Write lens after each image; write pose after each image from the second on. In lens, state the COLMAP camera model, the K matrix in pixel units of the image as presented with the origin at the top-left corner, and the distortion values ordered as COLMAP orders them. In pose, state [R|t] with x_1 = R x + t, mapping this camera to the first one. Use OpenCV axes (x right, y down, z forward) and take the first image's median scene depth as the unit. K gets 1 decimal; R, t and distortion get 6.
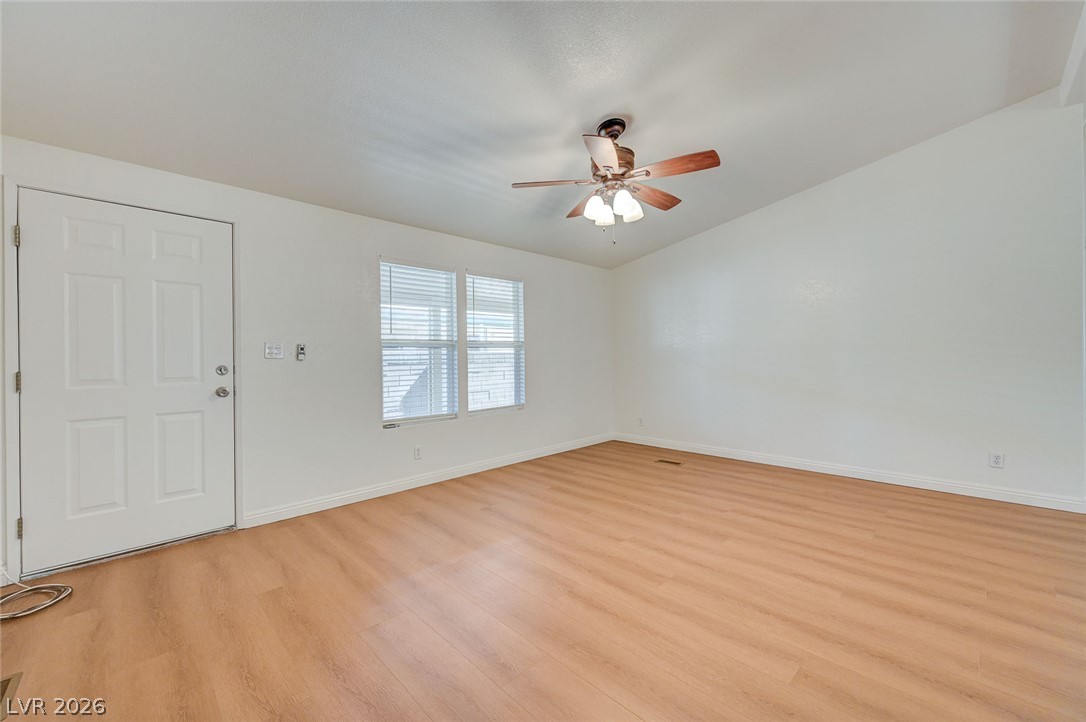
lens RADIAL K [[429.3, 0, 543.0], [0, 429.3, 361.0], [0, 0, 1]] dist [-0.003299, 0.000138]
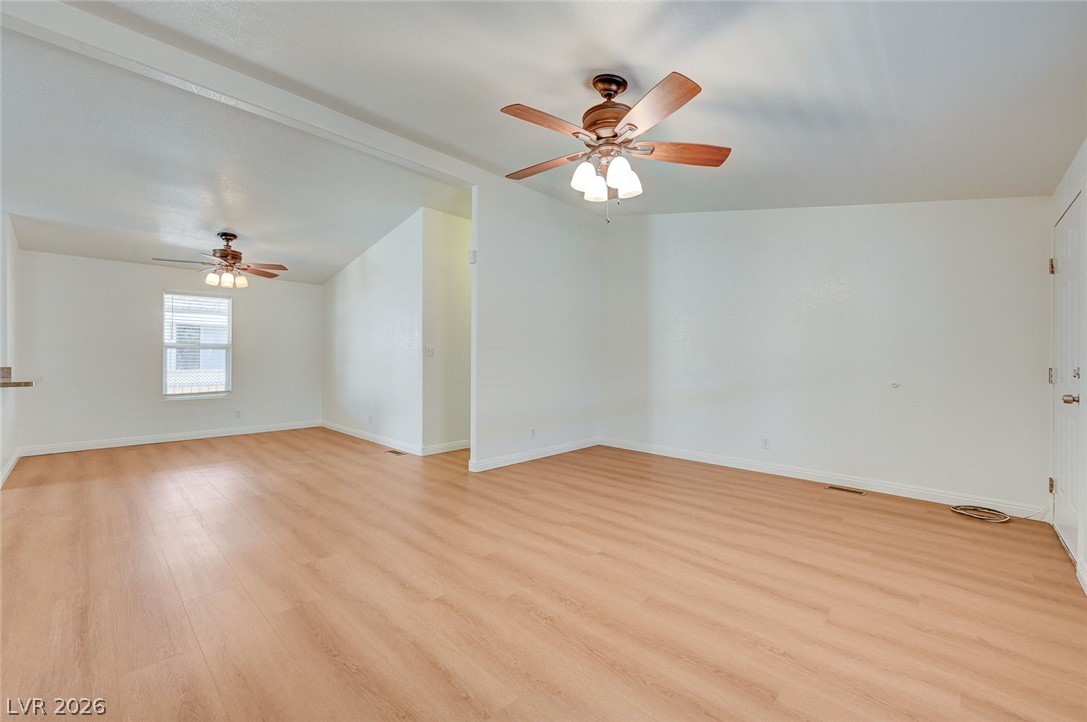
lens RADIAL K [[445.0, 0, 546.2], [0, 445.0, 350.0], [0, 0, 1]] dist [0.000351, 0.000247]
pose [[-0.999190, 0.005677, -0.039851, 0.320256], [0.005968, 0.999956, -0.007194, -0.021970], [0.039808, -0.007426, -0.999180, 1.868790]]
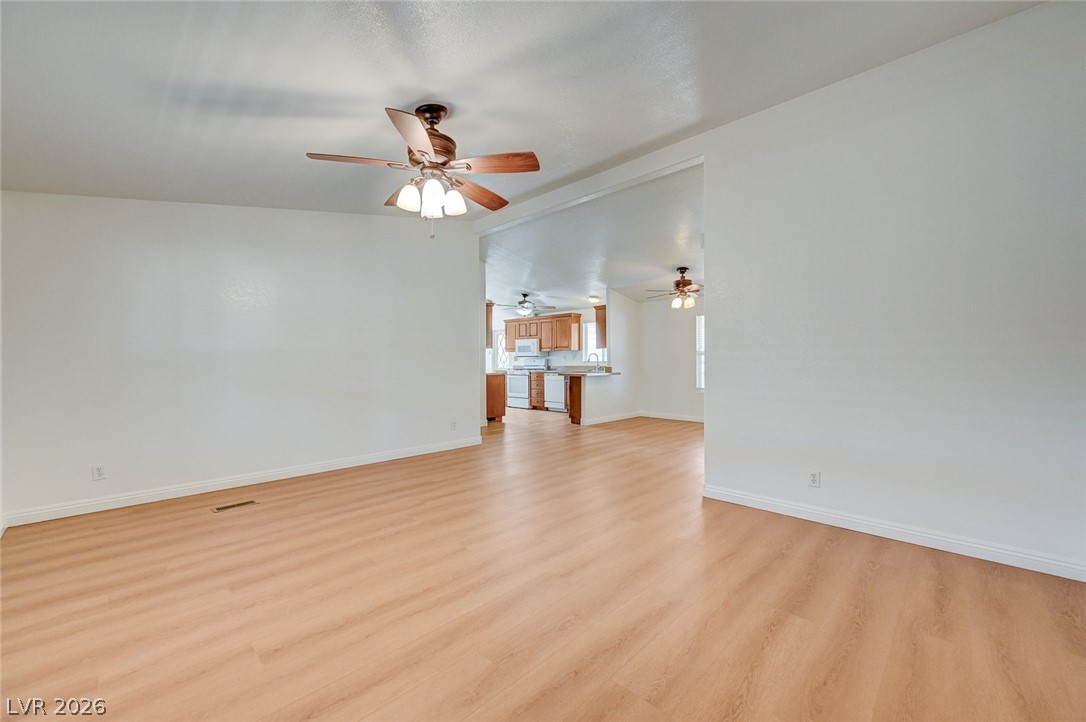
lens RADIAL K [[429.3, 0, 543.0], [0, 429.3, 361.0], [0, 0, 1]] dist [-0.003299, 0.000138]
pose [[-0.014310, 0.013198, 0.999811, -0.759140], [0.014467, 0.999811, -0.012991, 0.004705], [-0.999793, 0.014278, -0.014498, 0.781552]]
